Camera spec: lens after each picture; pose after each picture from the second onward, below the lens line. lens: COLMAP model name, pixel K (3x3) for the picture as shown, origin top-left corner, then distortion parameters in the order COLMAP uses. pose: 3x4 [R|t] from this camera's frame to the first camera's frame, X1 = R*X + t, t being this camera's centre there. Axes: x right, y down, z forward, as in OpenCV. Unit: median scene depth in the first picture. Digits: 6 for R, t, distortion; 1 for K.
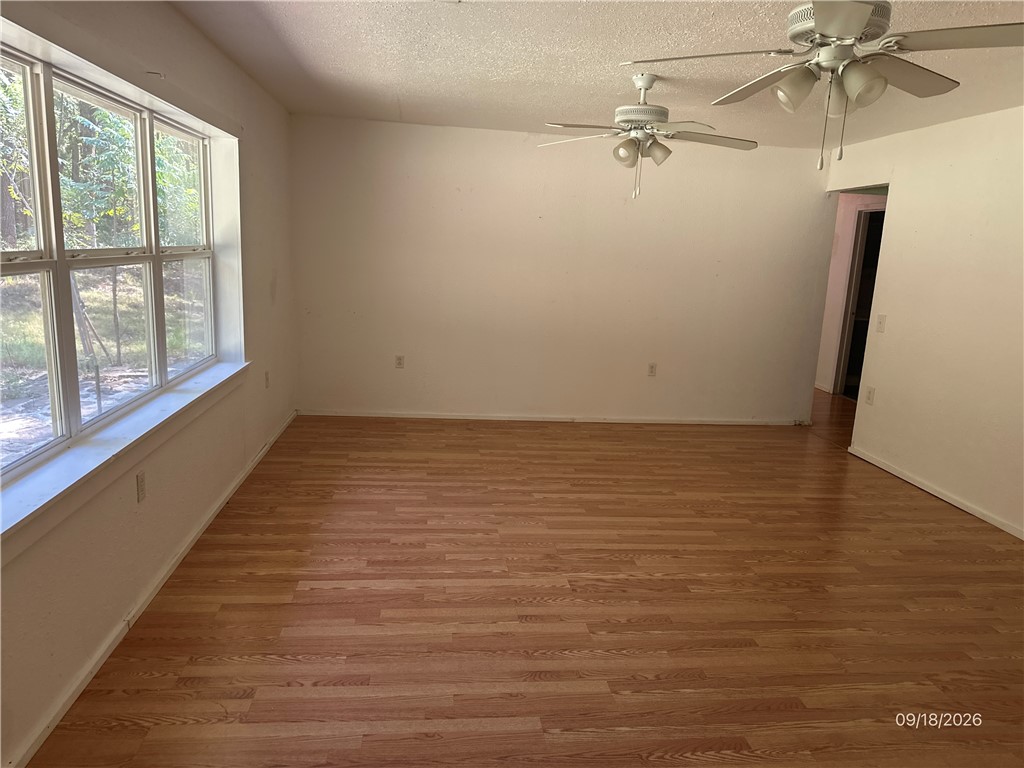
lens RADIAL K [[721.2, 0, 512.0], [0, 721.2, 384.4], [0, 0, 1]] dist [0.011145, -0.009839]
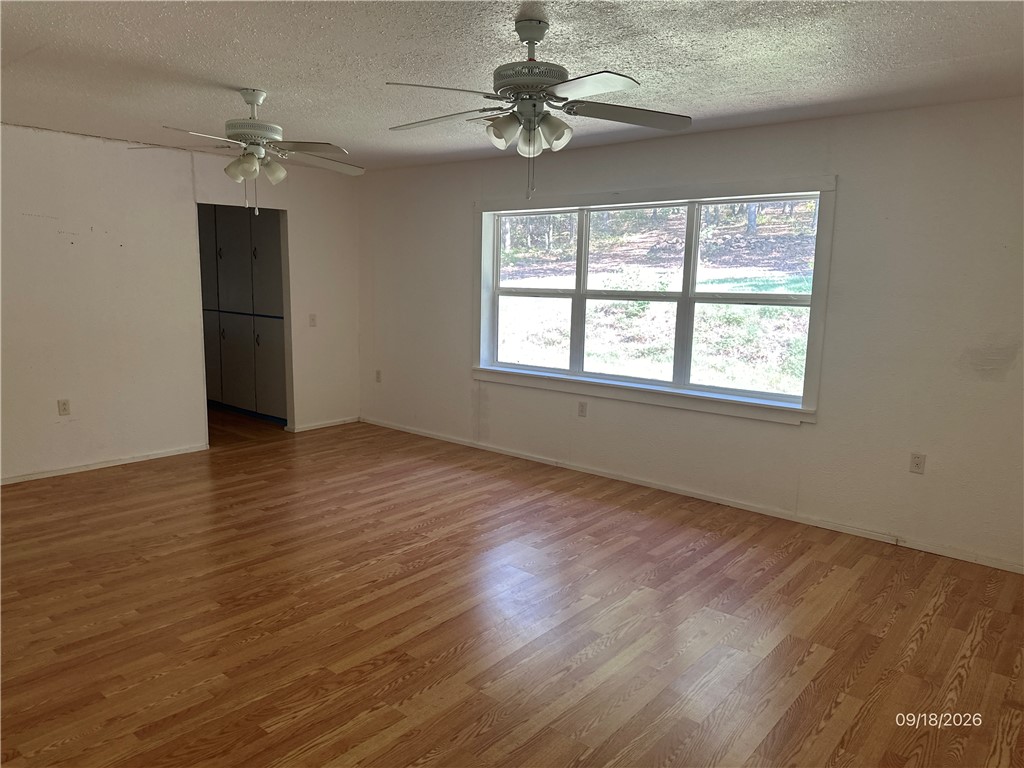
lens RADIAL K [[721.2, 0, 510.6], [0, 721.2, 383.9], [0, 0, 1]] dist [0.011145, -0.009839]
pose [[-0.721842, 0.039994, -0.690901, 0.806768], [-0.191926, 0.947601, 0.255375, -0.315266], [0.664912, 0.316942, -0.676343, 1.814655]]
